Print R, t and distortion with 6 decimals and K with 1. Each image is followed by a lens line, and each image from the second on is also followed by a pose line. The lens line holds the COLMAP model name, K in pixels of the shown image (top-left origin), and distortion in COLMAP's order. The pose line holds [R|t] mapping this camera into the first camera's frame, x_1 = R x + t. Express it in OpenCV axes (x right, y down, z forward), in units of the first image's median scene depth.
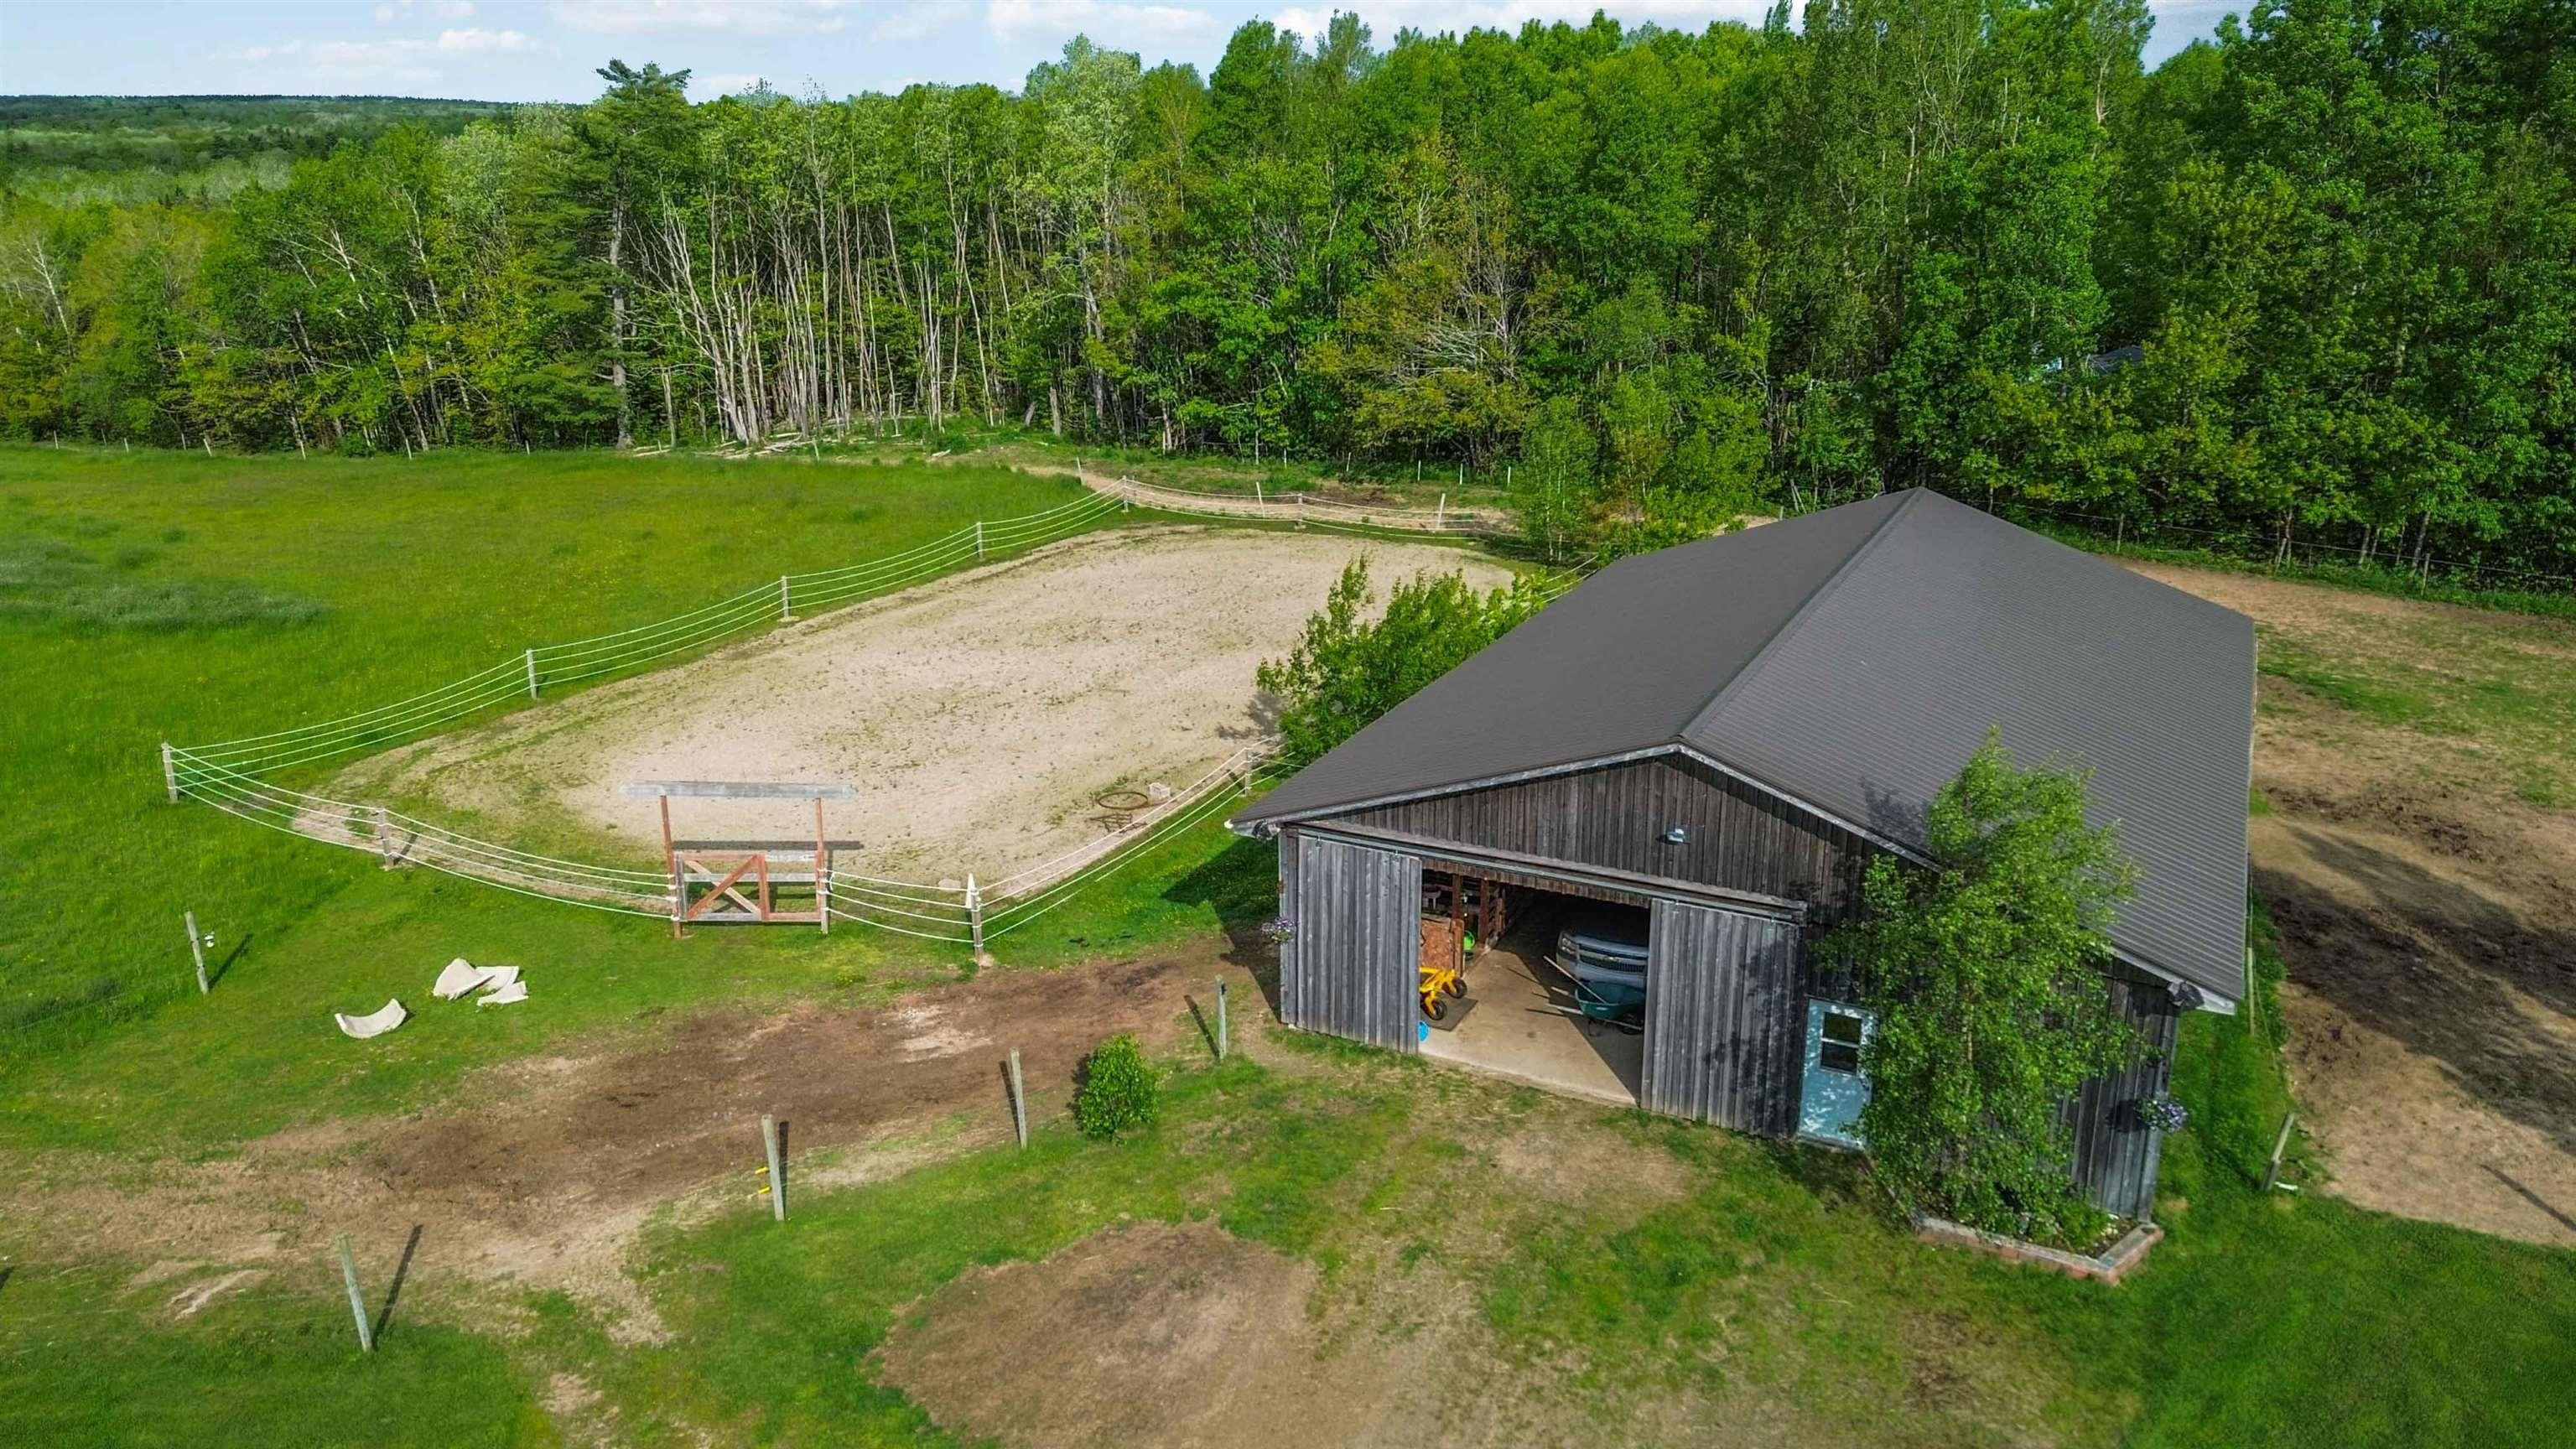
lens RADIAL K [[1819.4, 0, 1290.2], [0, 1819.4, 724.1], [0, 0, 1]] dist [0.041680, -0.034485]
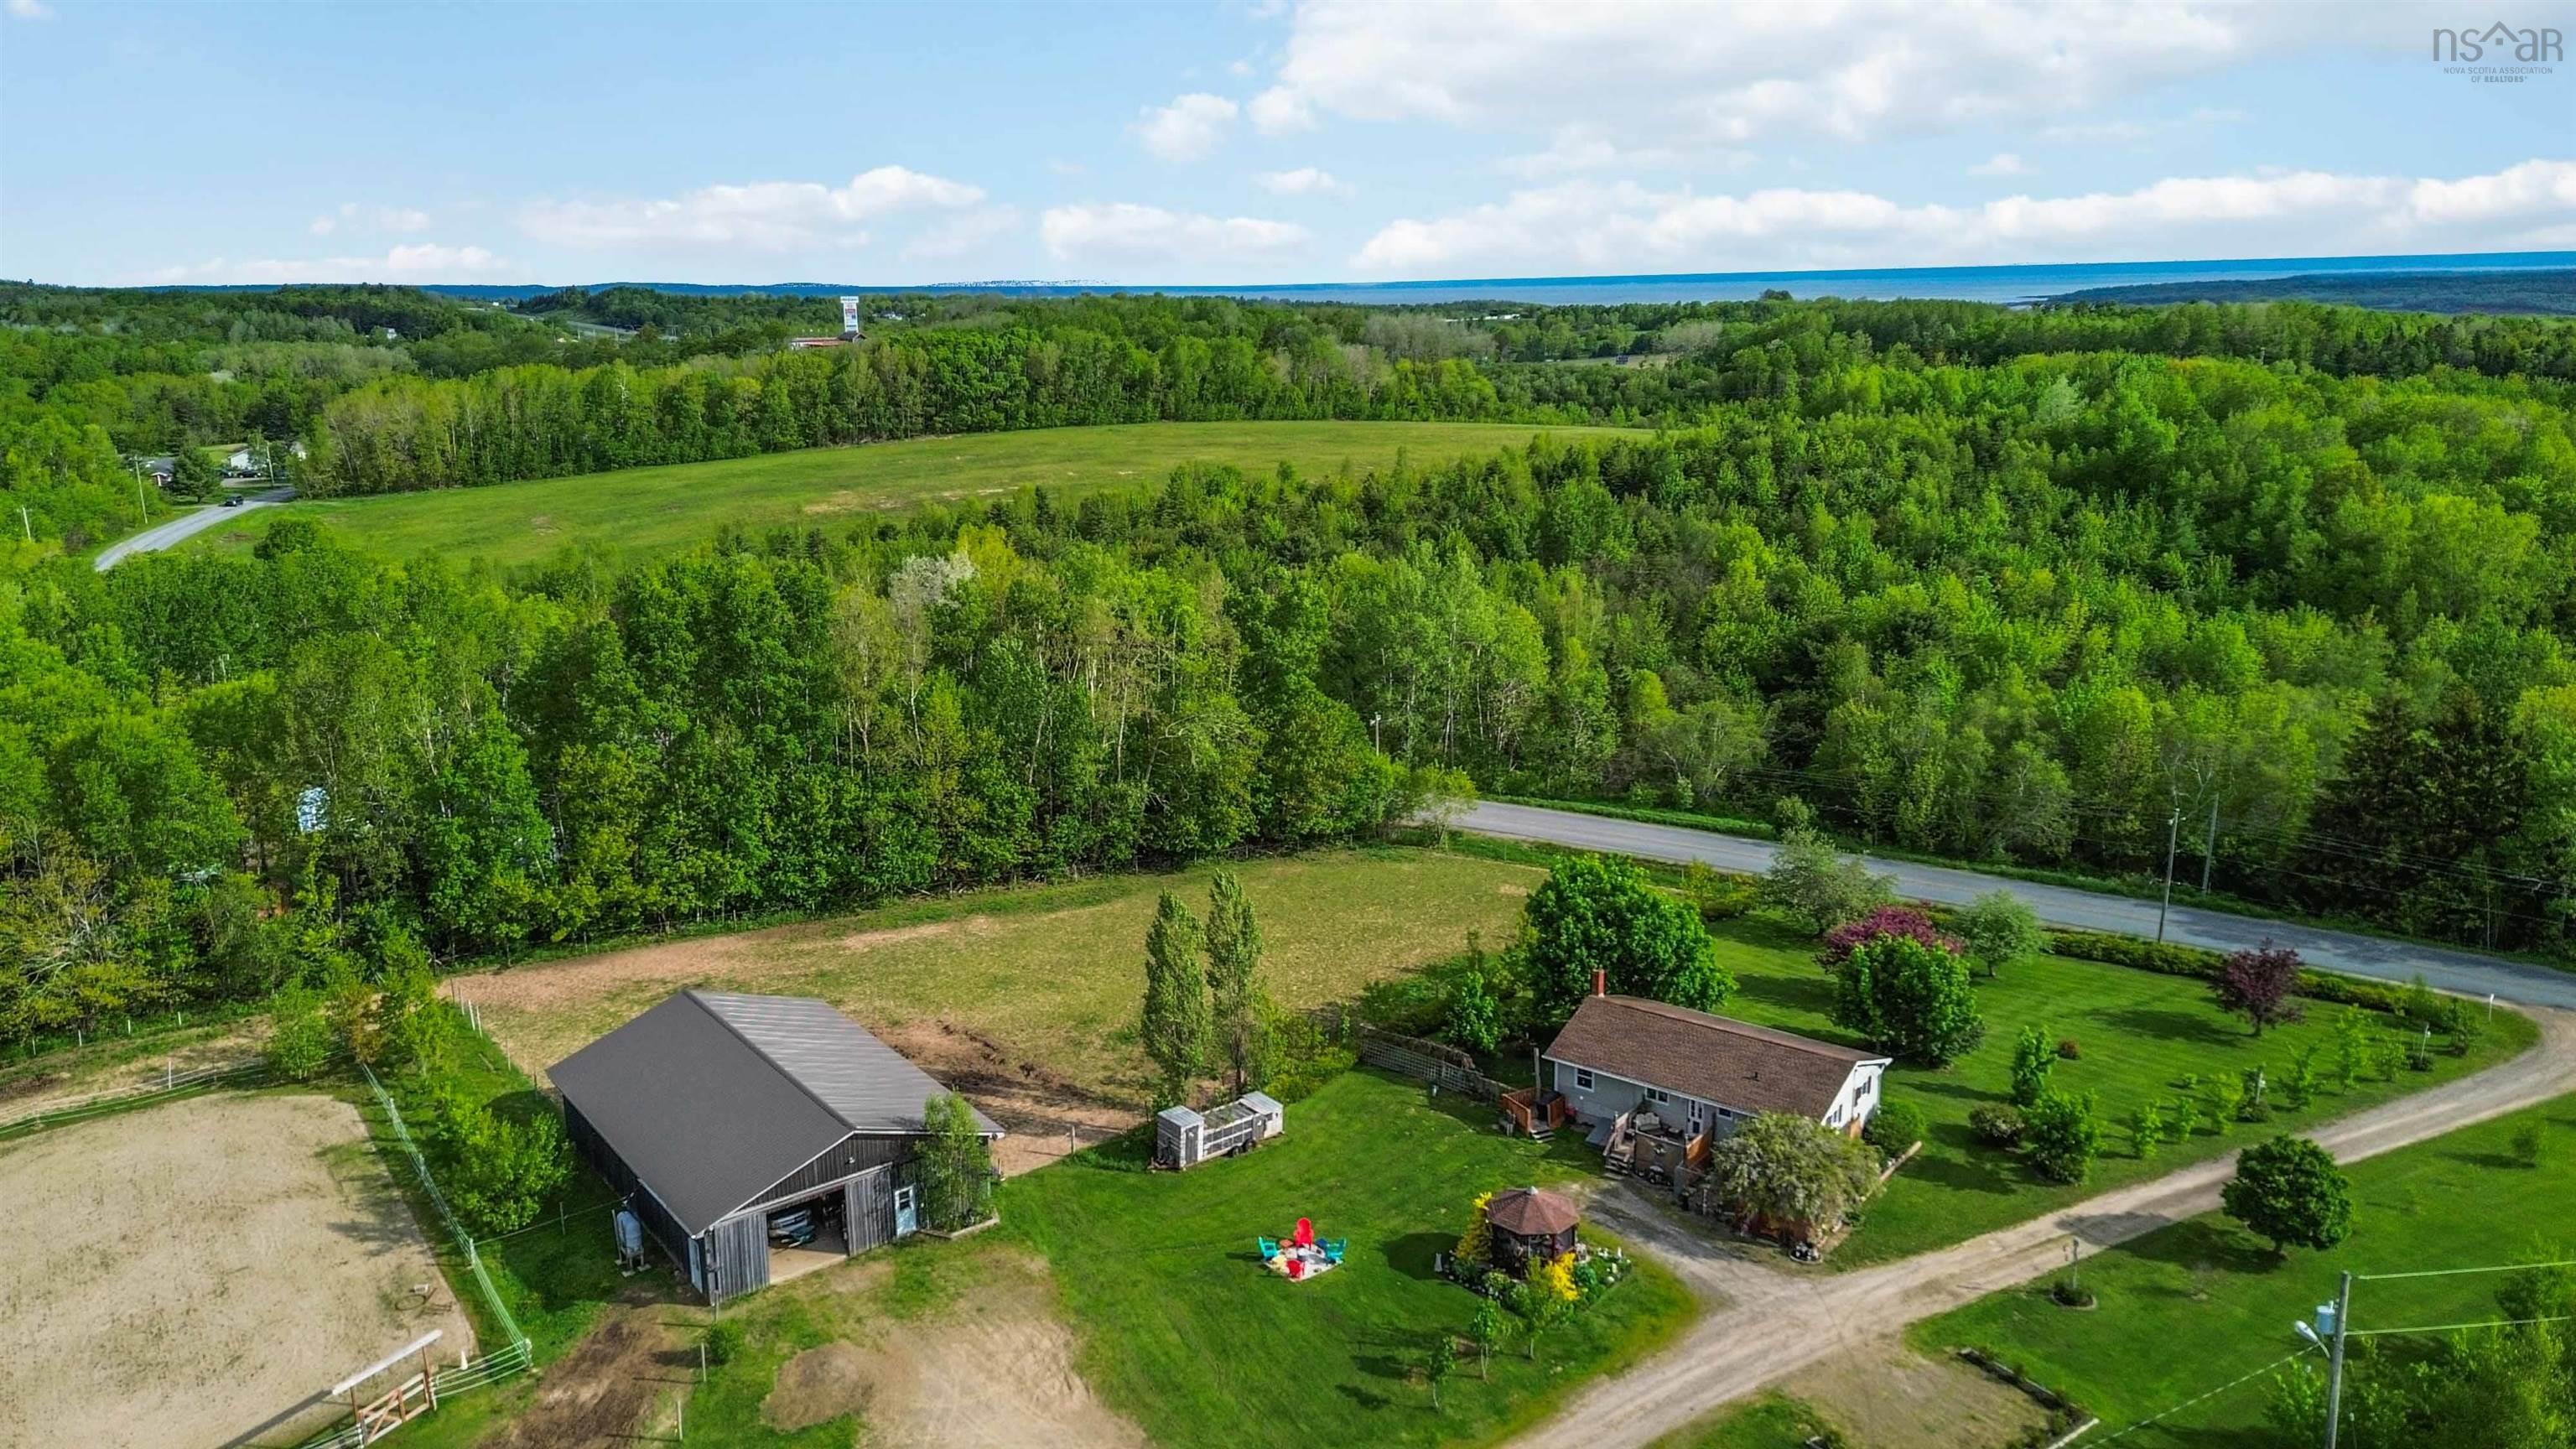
lens RADIAL K [[1819.4, 0, 1292.4], [0, 1819.4, 708.6], [0, 0, 1]] dist [0.041680, -0.034485]
pose [[0.421993, -0.204116, 0.883322, -1.703728], [0.283932, 0.955065, 0.085050, -0.598930], [-0.860990, 0.214913, 0.460986, -1.016814]]
